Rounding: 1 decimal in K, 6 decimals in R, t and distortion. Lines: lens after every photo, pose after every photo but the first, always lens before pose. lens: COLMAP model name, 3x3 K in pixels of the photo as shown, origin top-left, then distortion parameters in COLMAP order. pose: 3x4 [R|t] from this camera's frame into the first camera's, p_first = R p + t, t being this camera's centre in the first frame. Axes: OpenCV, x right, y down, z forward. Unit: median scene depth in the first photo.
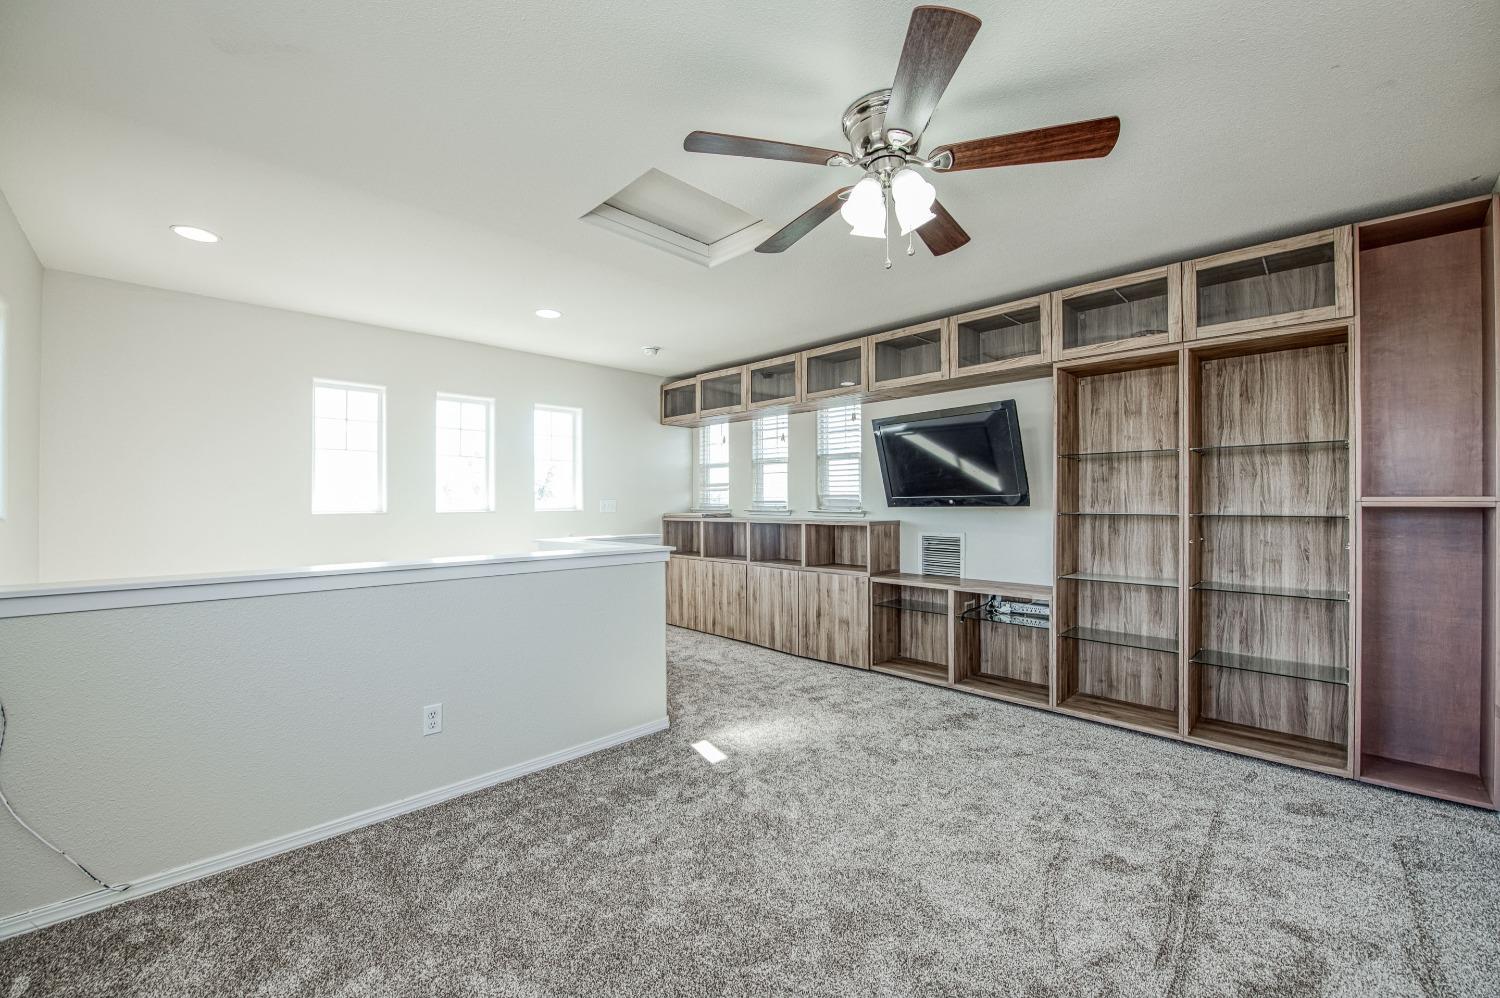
lens RADIAL K [[595.7, 0, 750.0], [0, 595.7, 504.9], [0, 0, 1]] dist [-0.014800, 0.000508]
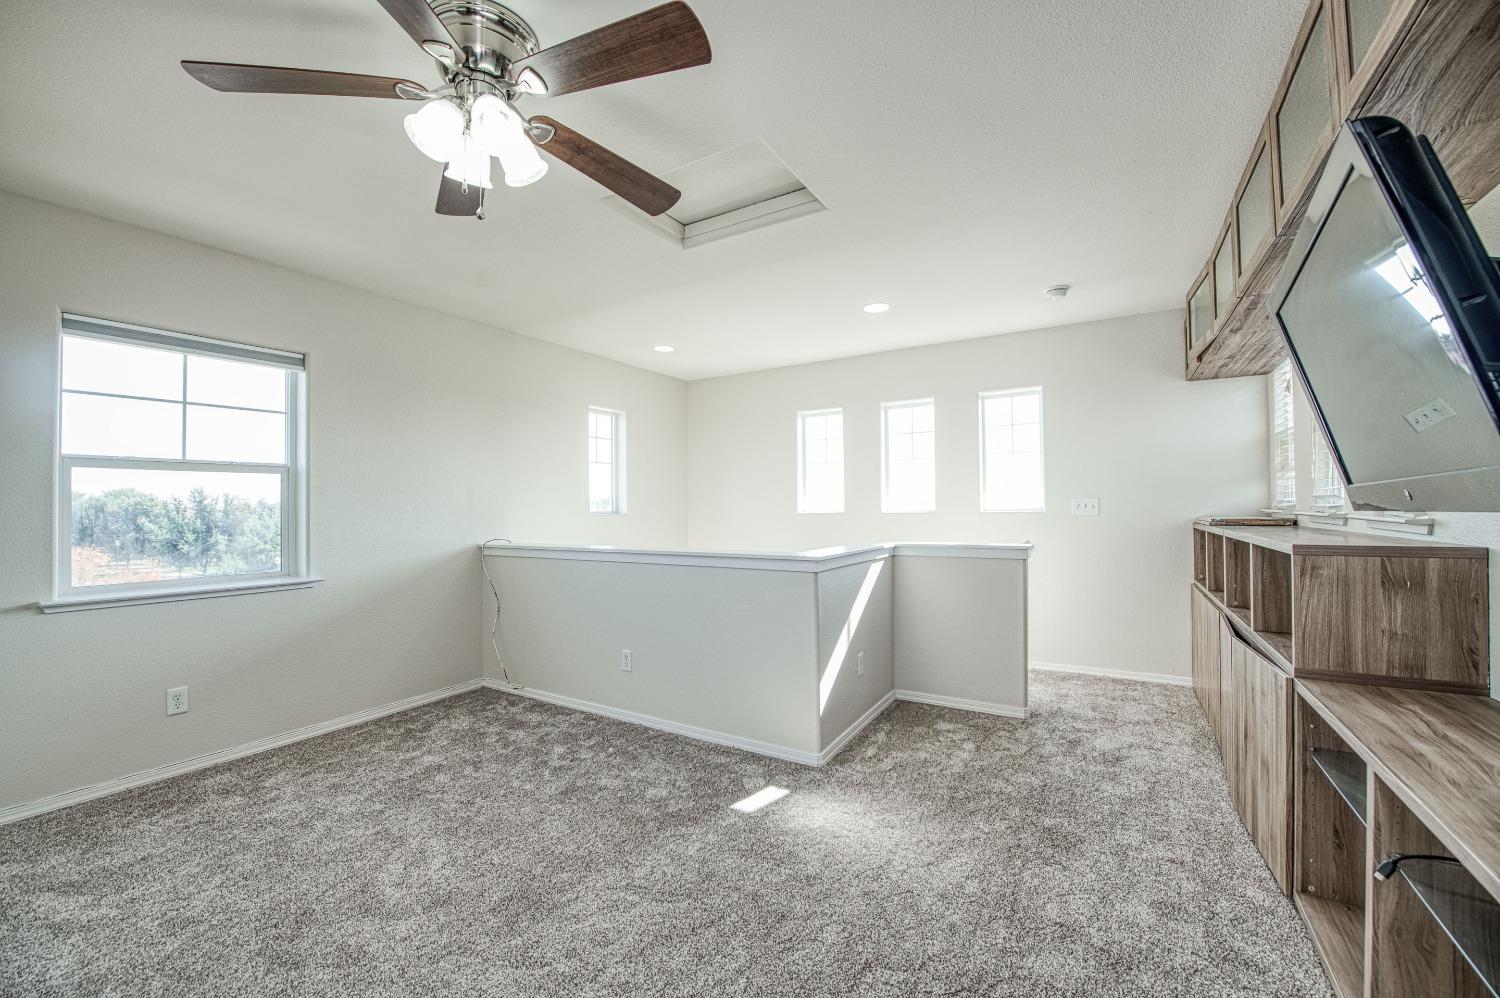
lens RADIAL K [[595.7, 0, 752.7], [0, 595.7, 497.1], [0, 0, 1]] dist [-0.014800, 0.000508]
pose [[0.248487, -0.013838, -0.968536, 0.490548], [0.005610, 0.999902, -0.012847, -0.002569], [0.968619, -0.002241, 0.248540, 0.509188]]
